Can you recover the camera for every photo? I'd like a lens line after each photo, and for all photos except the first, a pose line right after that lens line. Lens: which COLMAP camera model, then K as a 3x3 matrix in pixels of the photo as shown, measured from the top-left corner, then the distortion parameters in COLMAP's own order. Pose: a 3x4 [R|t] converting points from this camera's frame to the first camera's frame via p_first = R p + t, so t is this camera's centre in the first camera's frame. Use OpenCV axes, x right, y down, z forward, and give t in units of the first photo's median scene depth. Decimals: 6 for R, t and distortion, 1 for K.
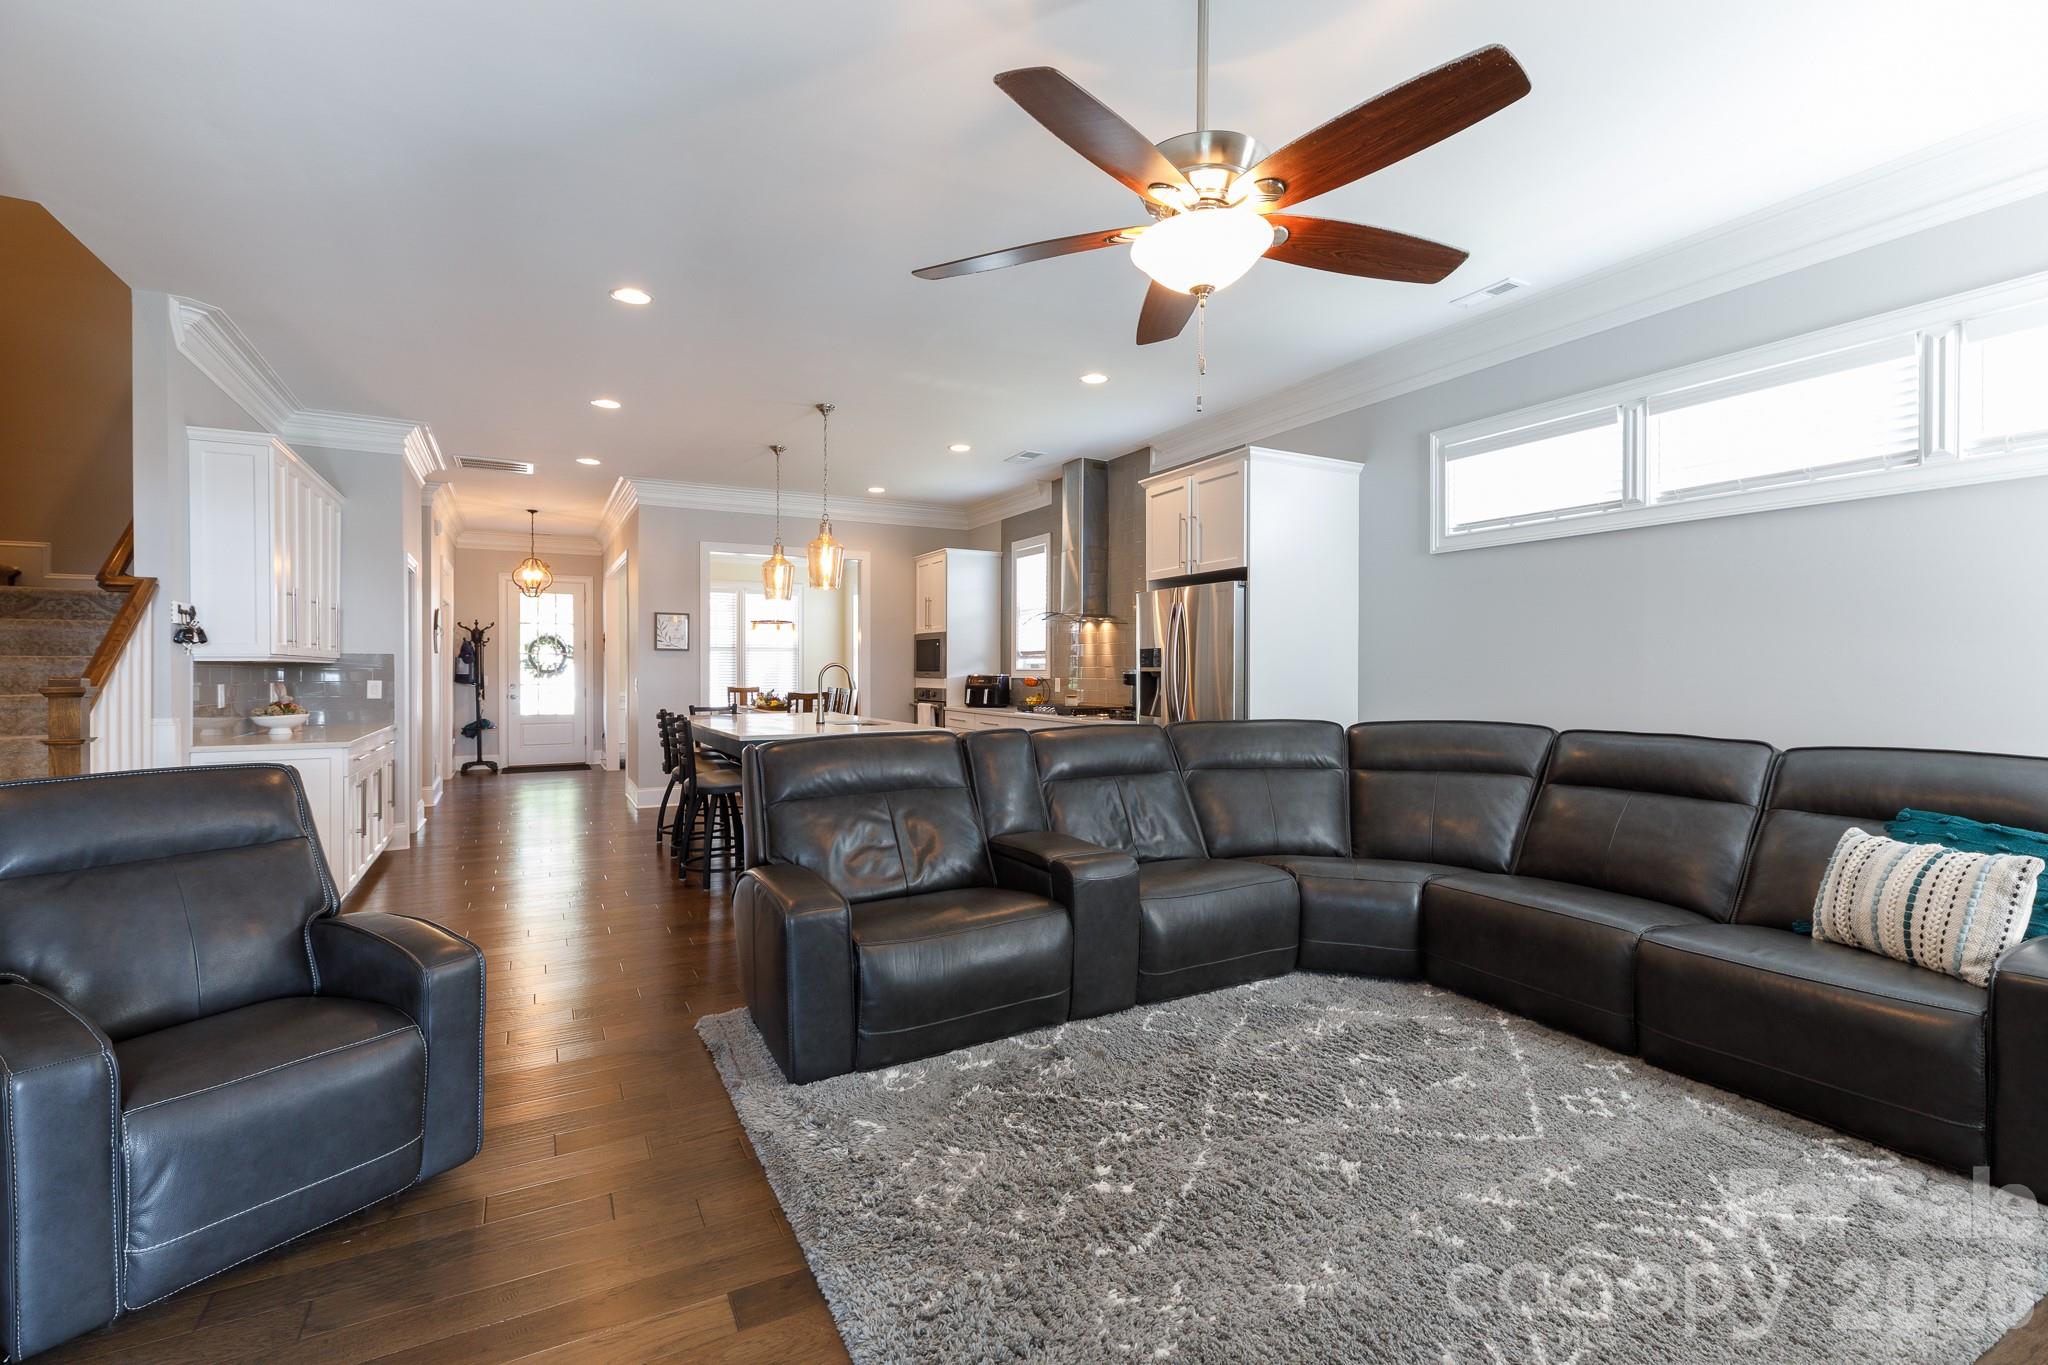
lens RADIAL K [[931.6, 0, 1039.4], [0, 931.6, 678.2], [0, 0, 1]] dist [0.000860, -0.000291]
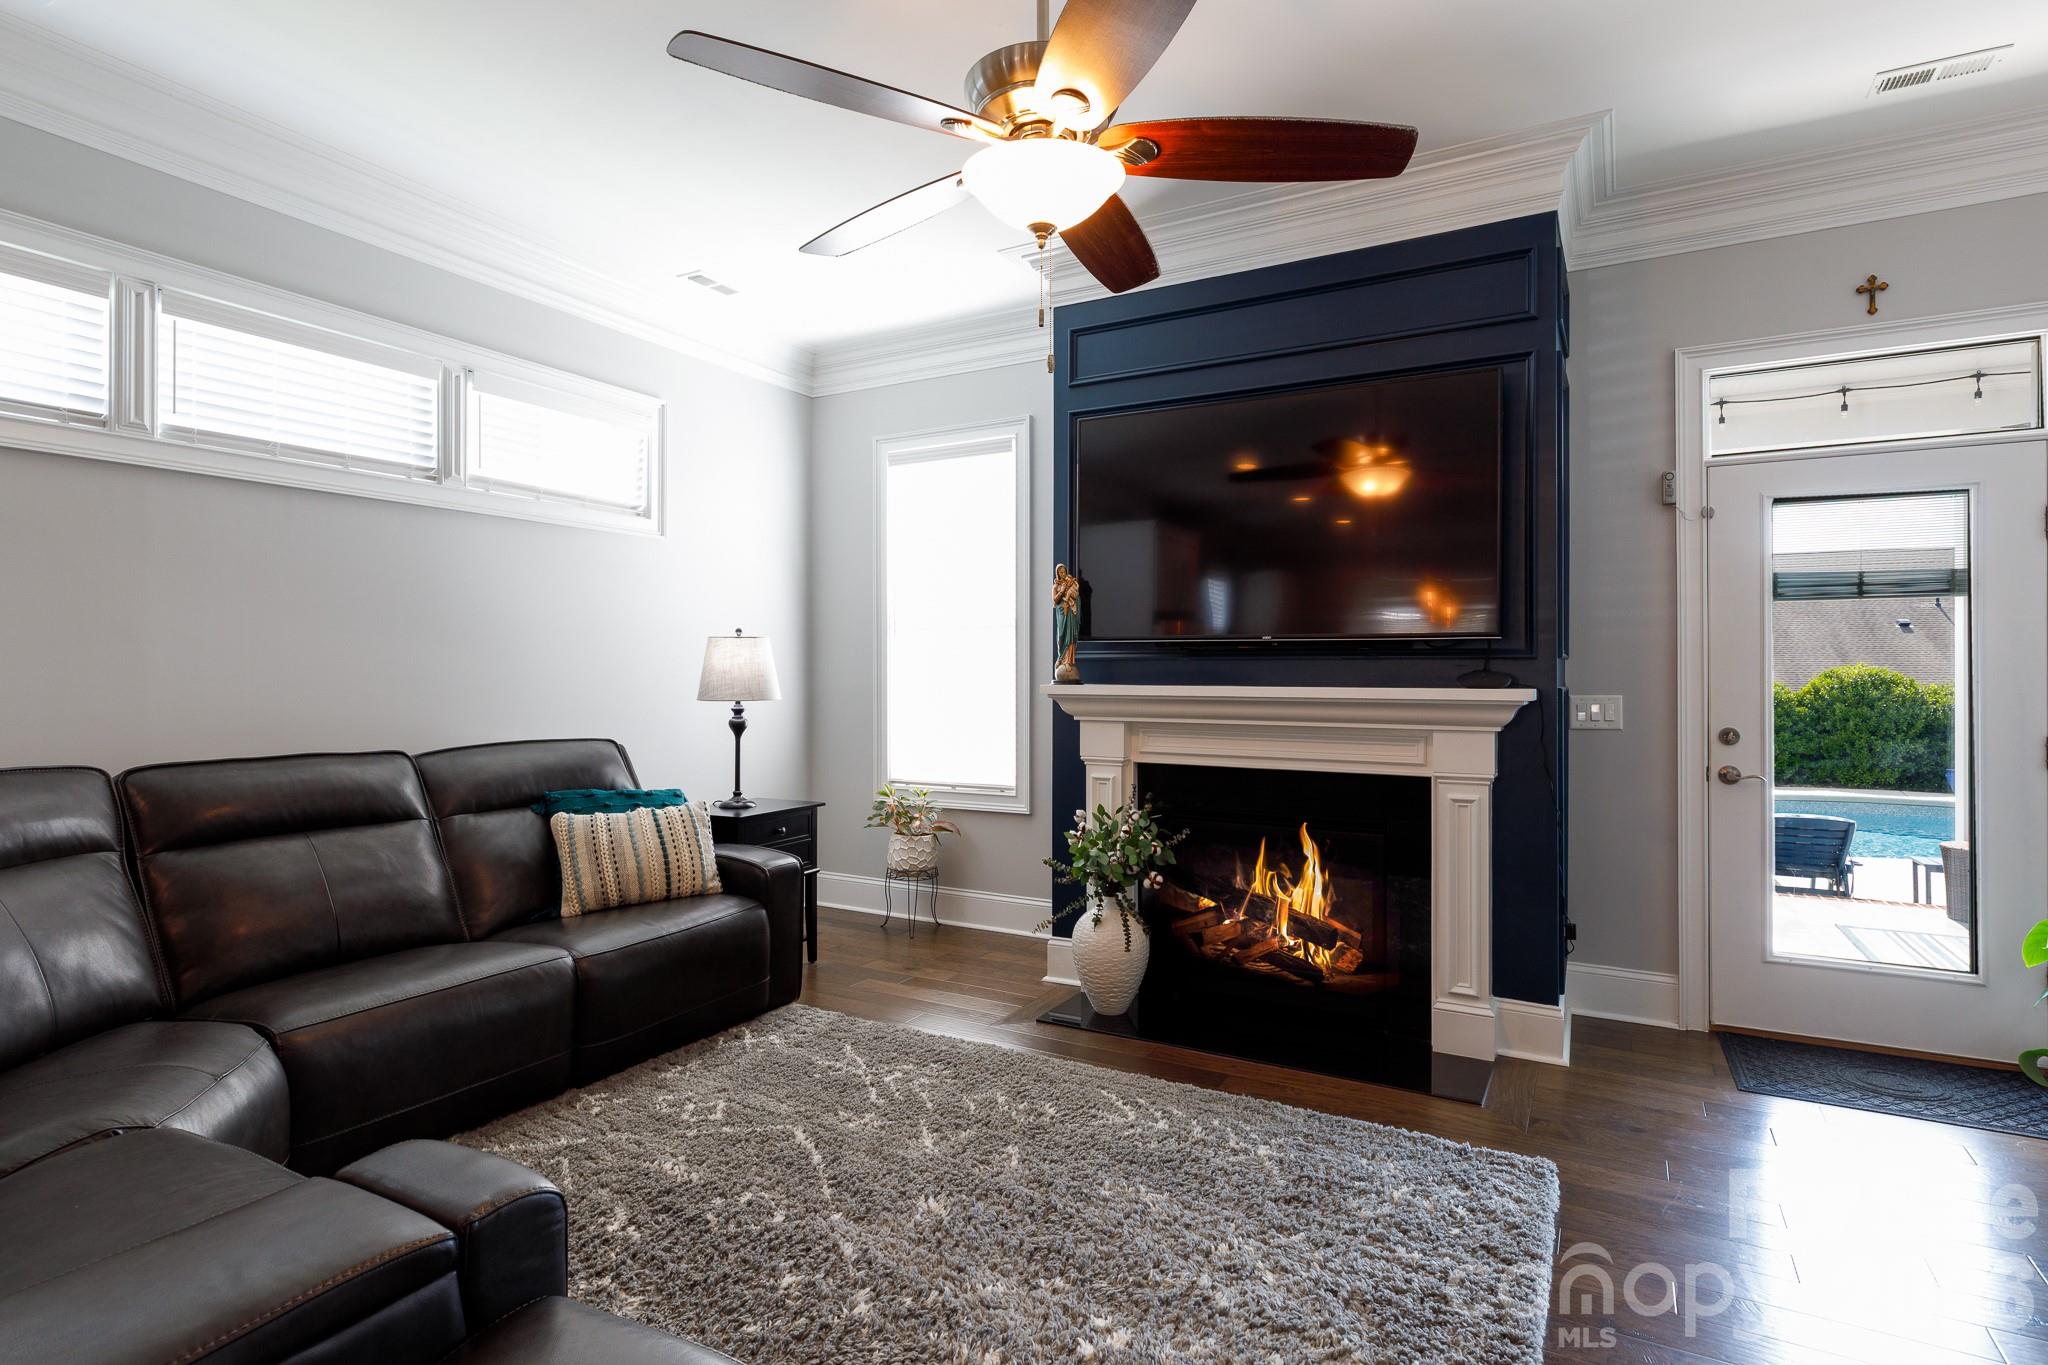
lens RADIAL K [[1028.7, 0, 1024.0], [0, 1028.7, 682.5], [0, 0, 1]] dist [-0.001827, -0.000570]
pose [[-0.539670, -0.005227, 0.841861, -0.430975], [0.009027, 0.999887, 0.011995, -0.006215], [-0.841829, 0.014072, -0.539562, 1.085298]]
